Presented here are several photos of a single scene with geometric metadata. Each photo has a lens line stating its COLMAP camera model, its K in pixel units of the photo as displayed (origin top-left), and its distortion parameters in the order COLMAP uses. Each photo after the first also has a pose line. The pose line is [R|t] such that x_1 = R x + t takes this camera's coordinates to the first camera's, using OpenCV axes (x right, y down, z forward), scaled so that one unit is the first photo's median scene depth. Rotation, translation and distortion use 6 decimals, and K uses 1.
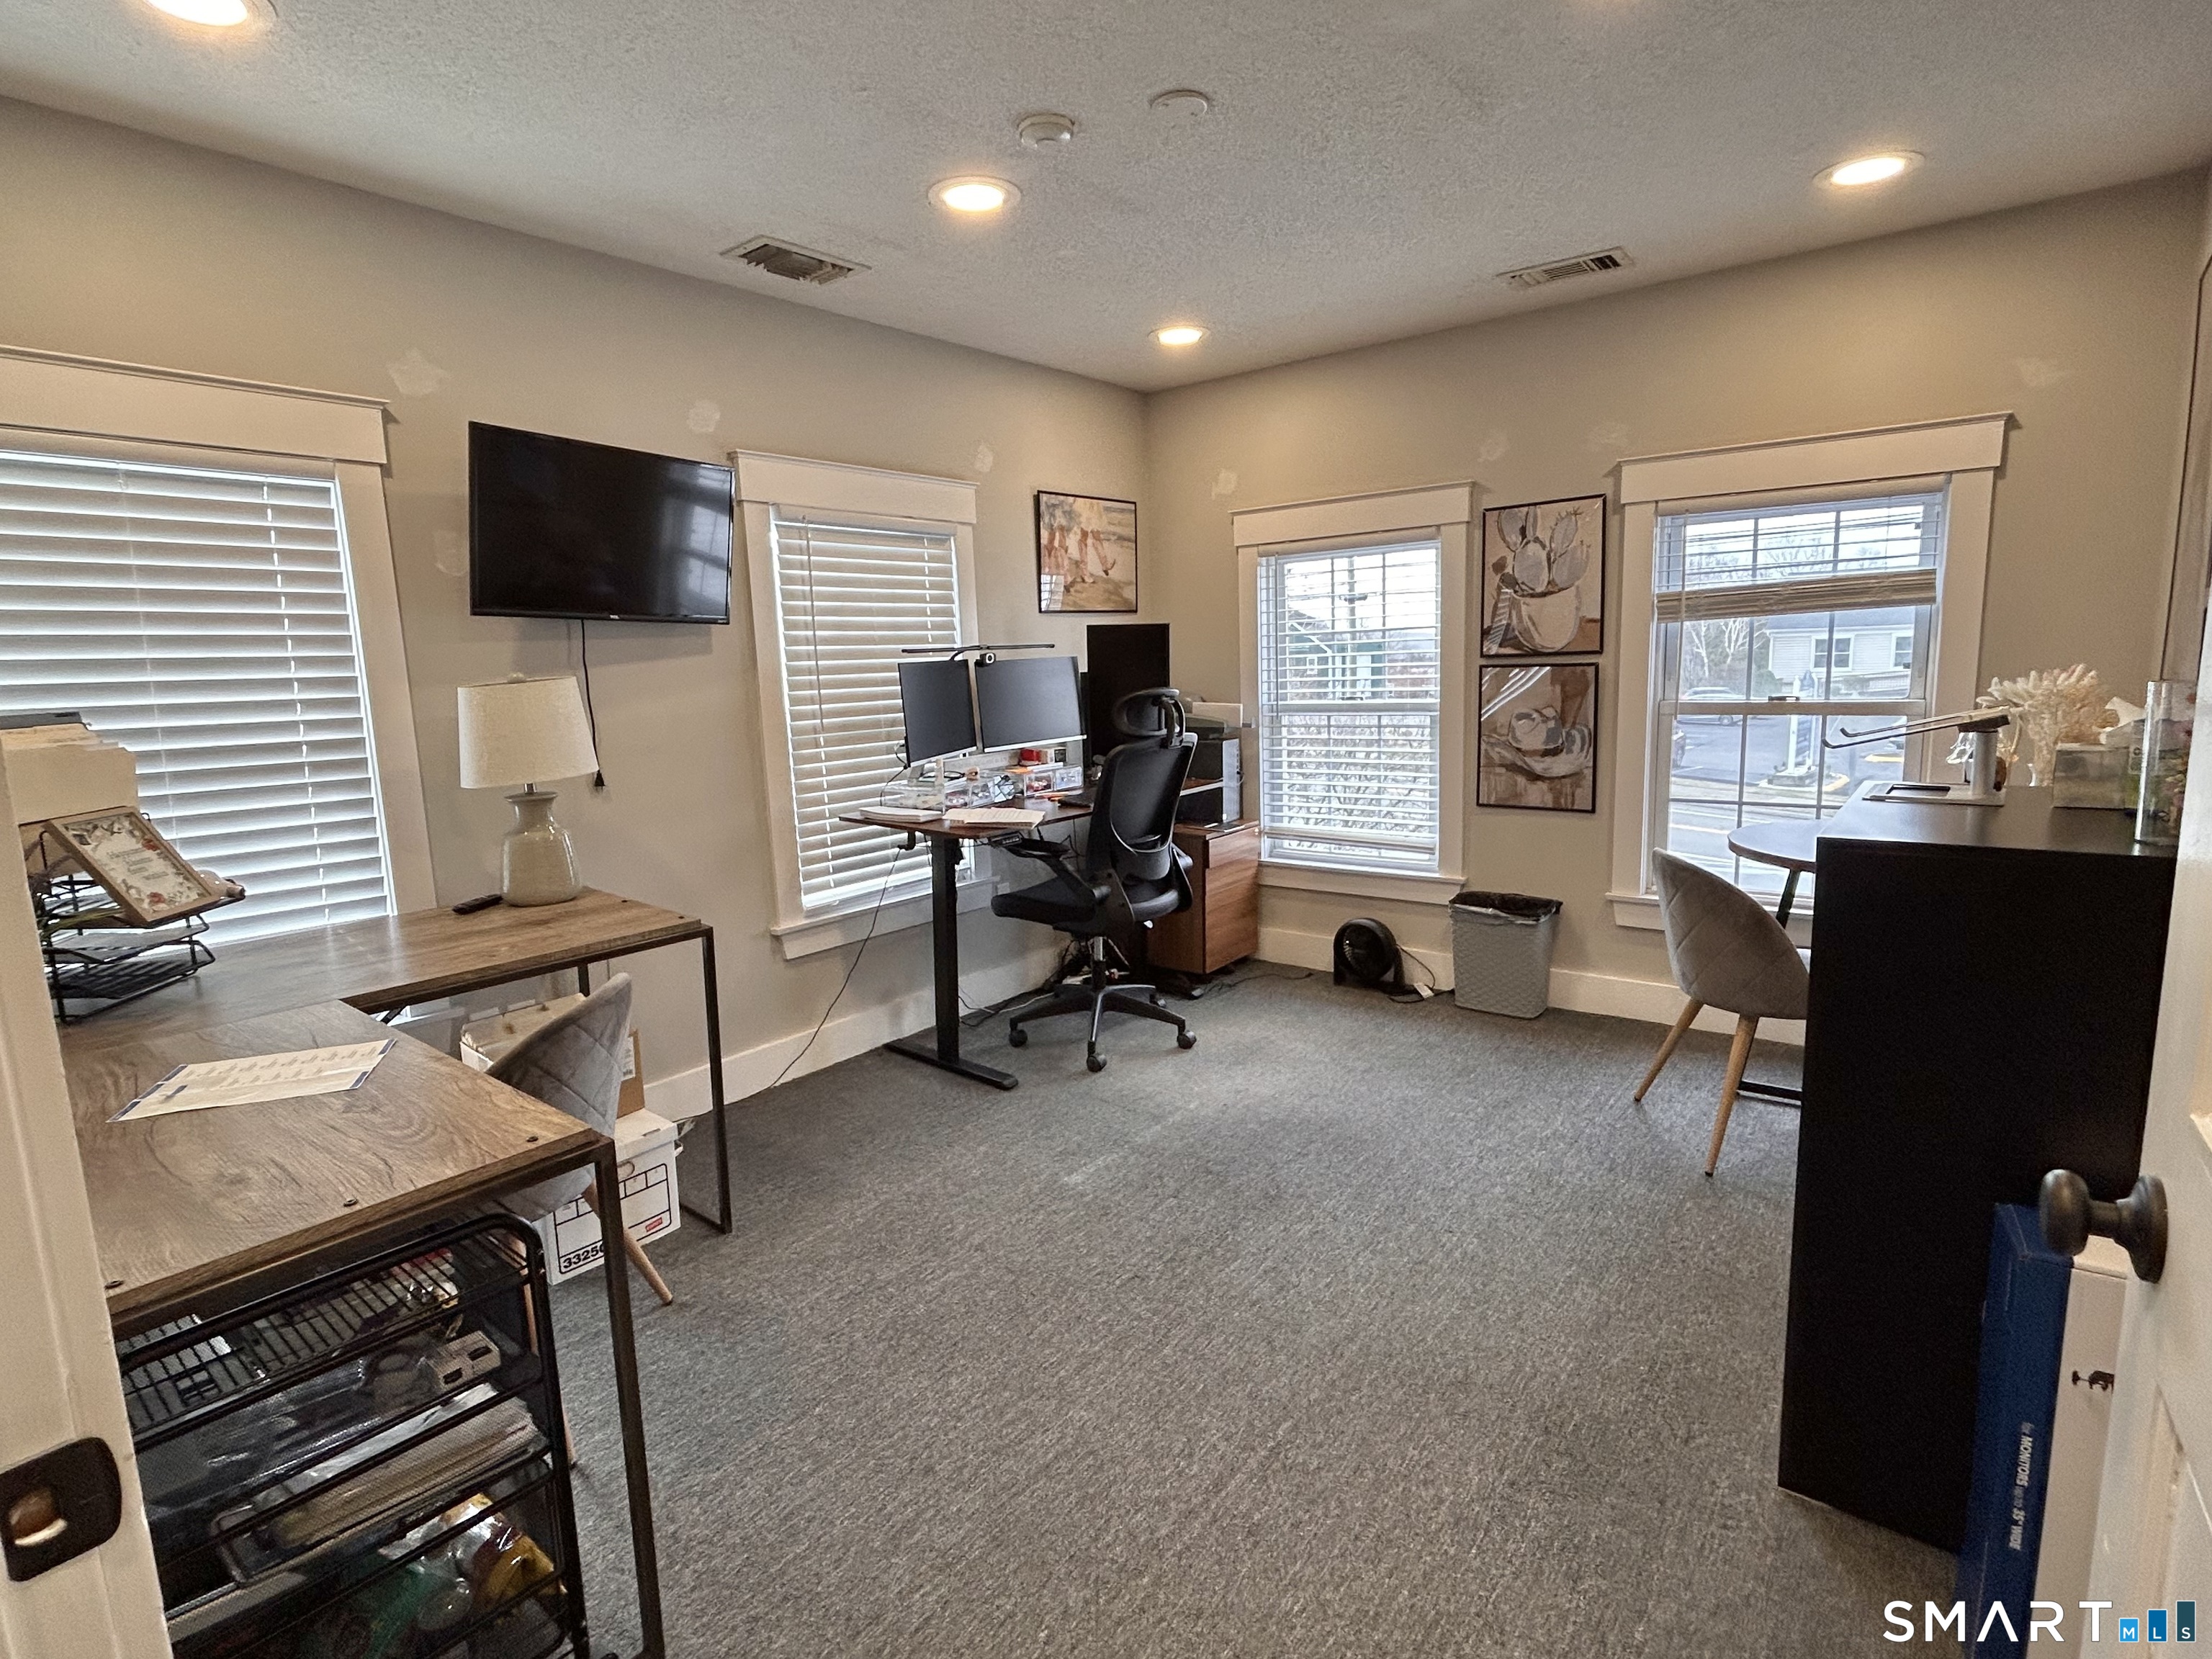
lens RADIAL K [[1109.4, 0, 1102.5], [0, 1109.4, 830.8], [0, 0, 1]] dist [-0.000102, 0.001044]
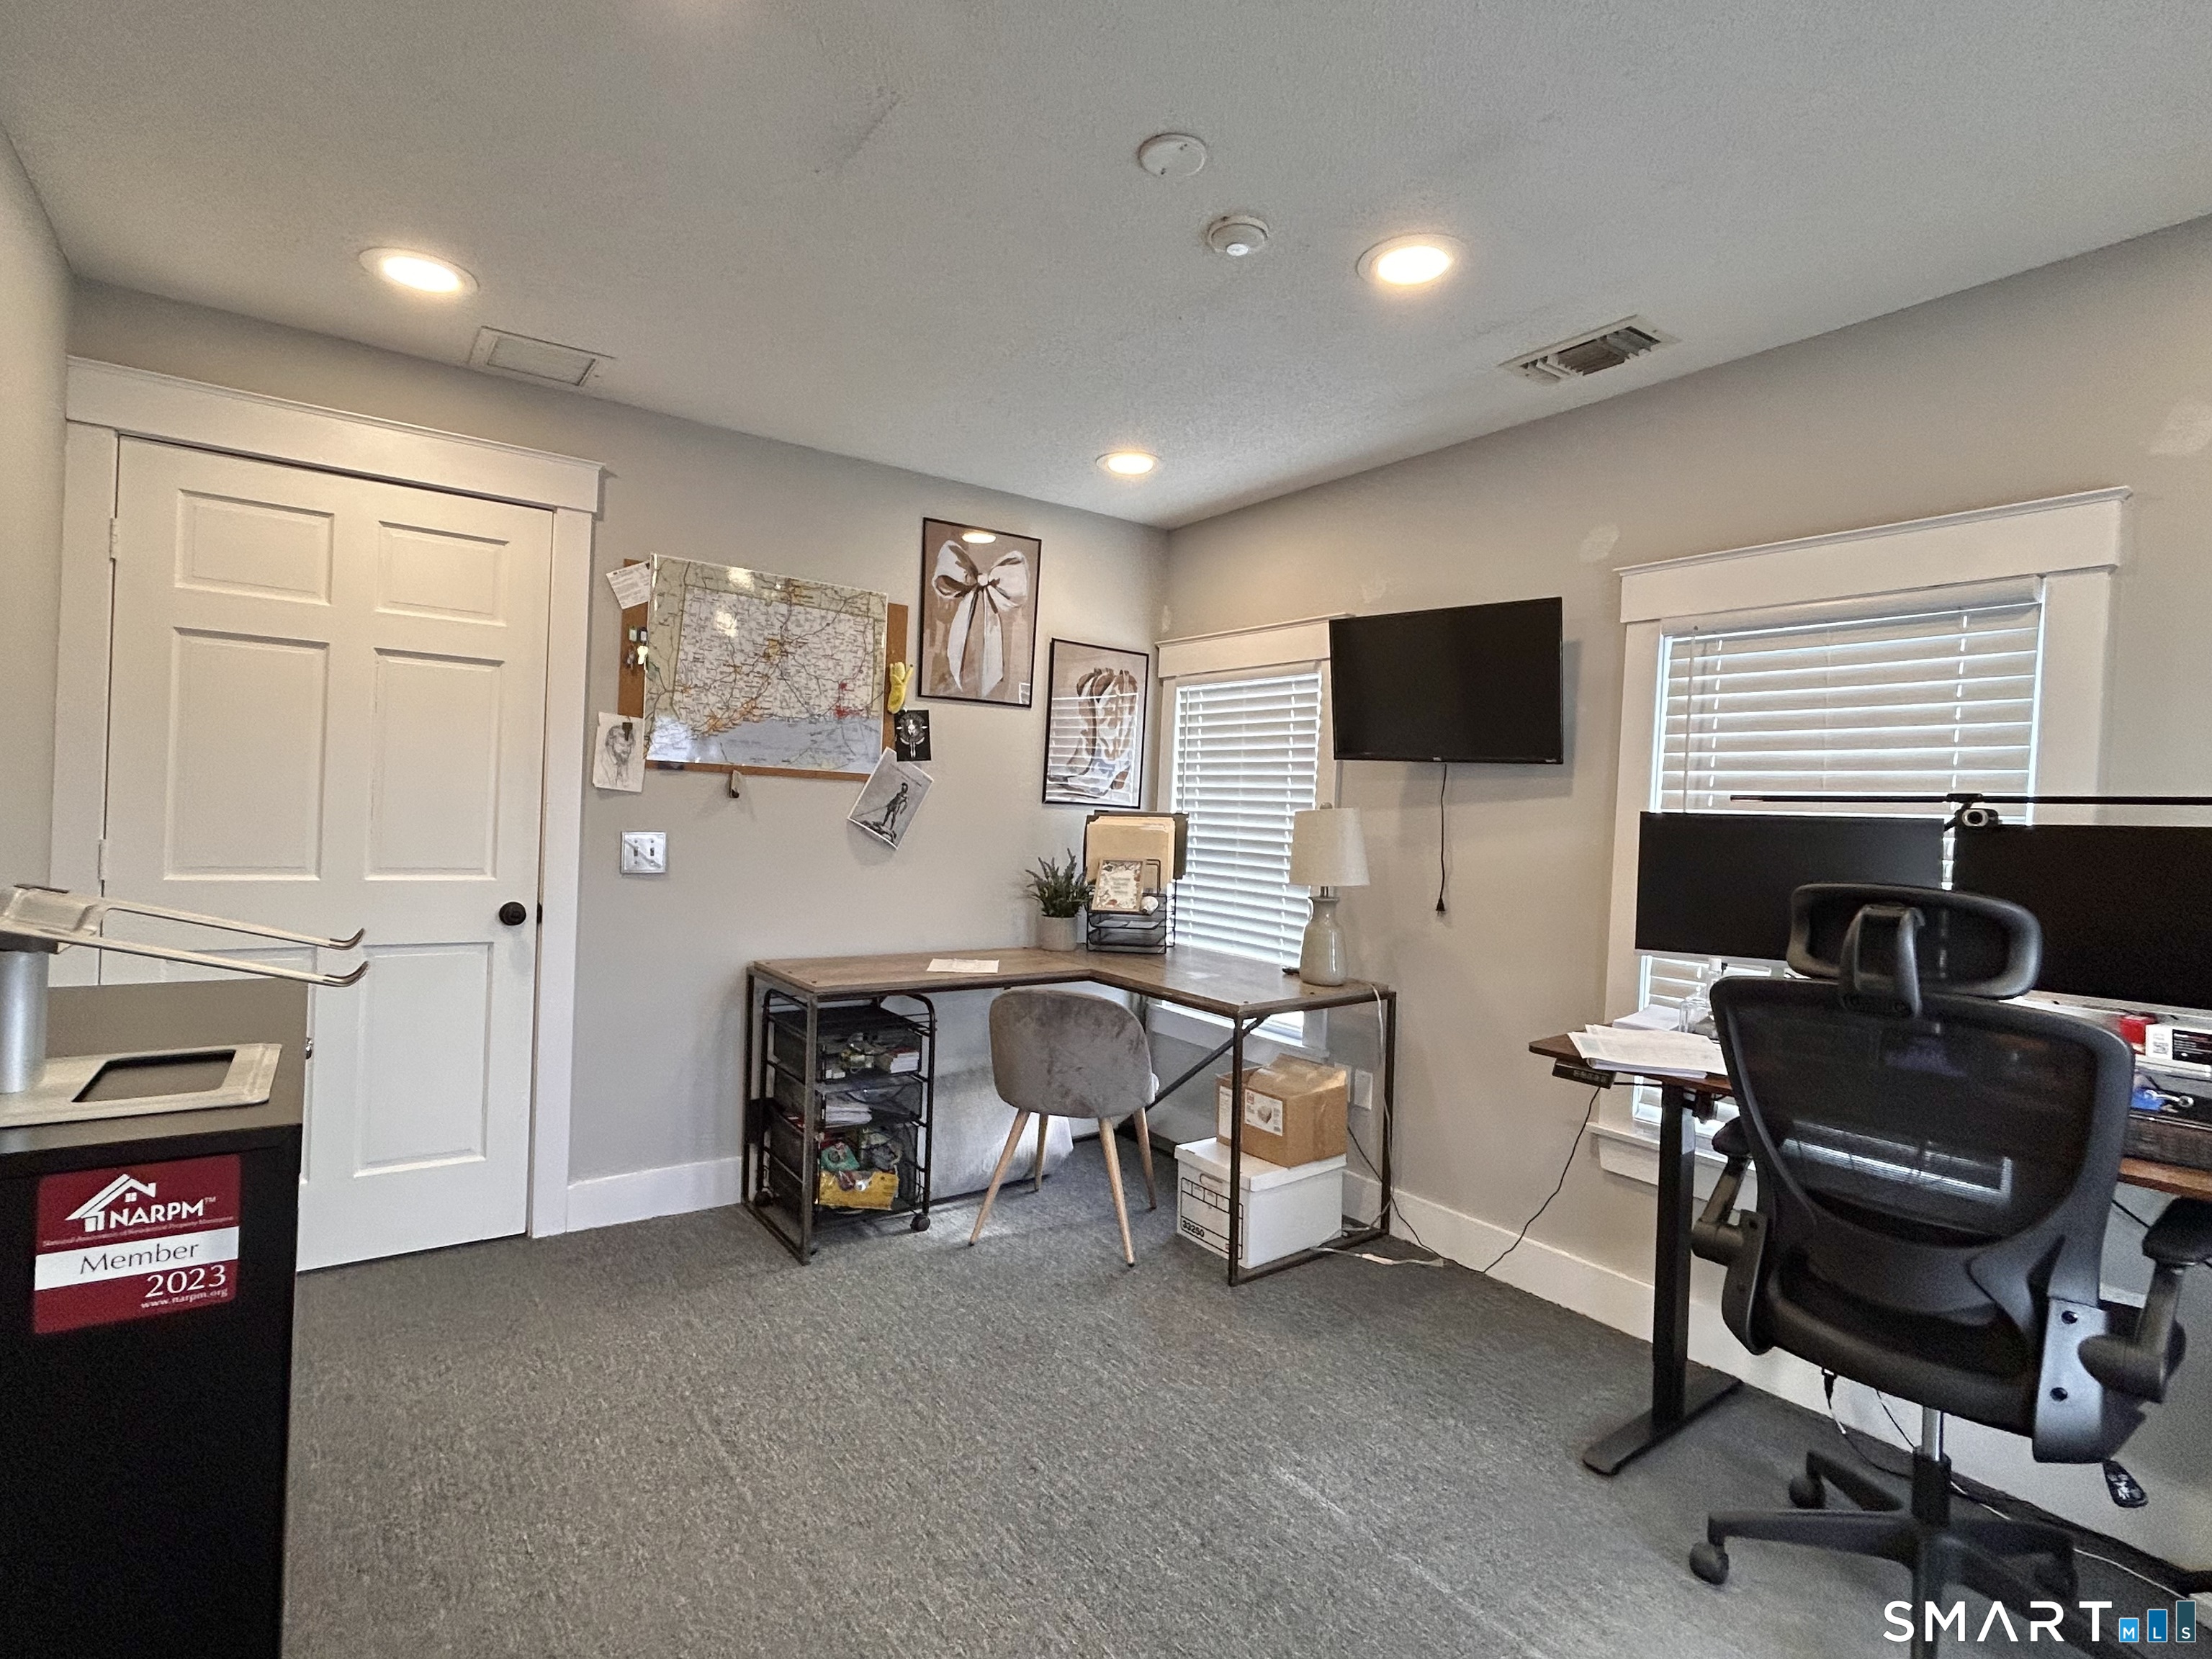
lens RADIAL K [[1109.4, 0, 1099.7], [0, 1109.4, 822.9], [0, 0, 1]] dist [-0.000102, 0.001044]
pose [[-0.282553, 0.034044, -0.958647, 0.568623], [-0.176363, 0.980491, 0.086801, -0.132427], [0.942900, 0.193596, -0.271037, 0.788244]]
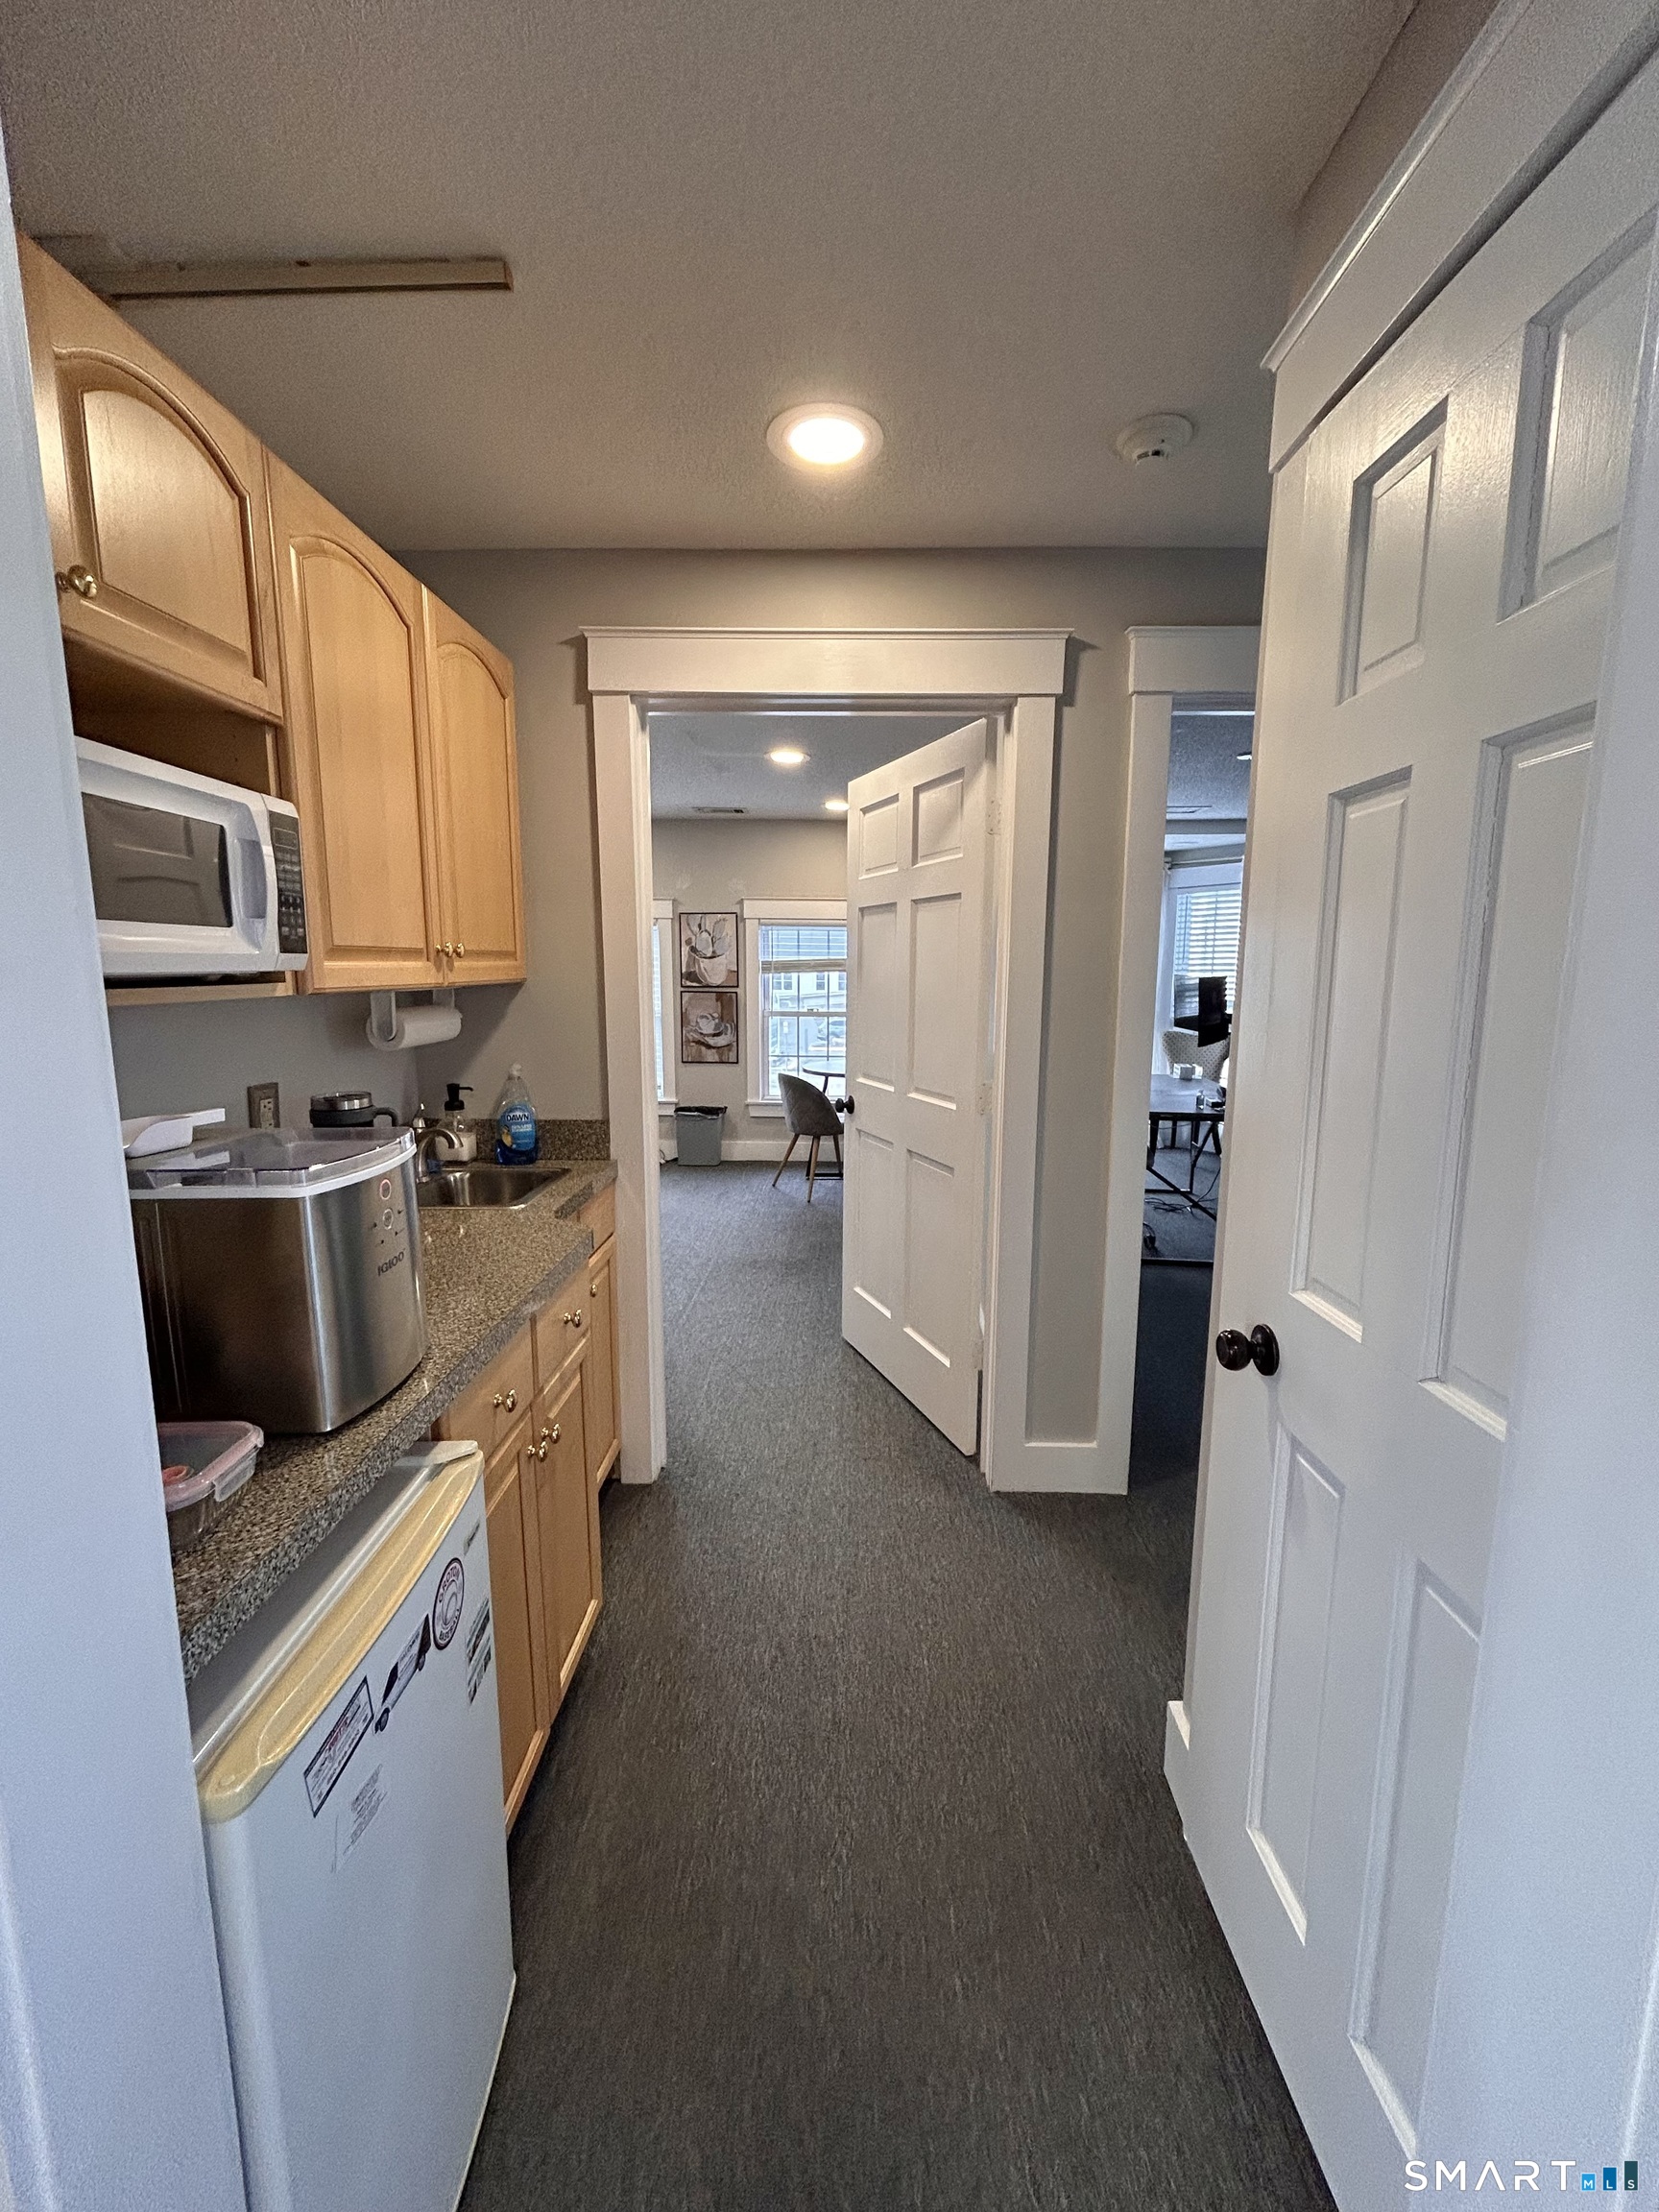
lens RADIAL K [[893.5, 0, 830.0], [0, 893.5, 1108.5], [0, 0, 1]] dist [0.000973, 0.000071]
pose [[0.802287, -0.050048, 0.594836, -0.444102], [0.057248, 0.998337, 0.006784, 0.070565], [-0.594186, 0.028610, 0.803818, -0.475590]]
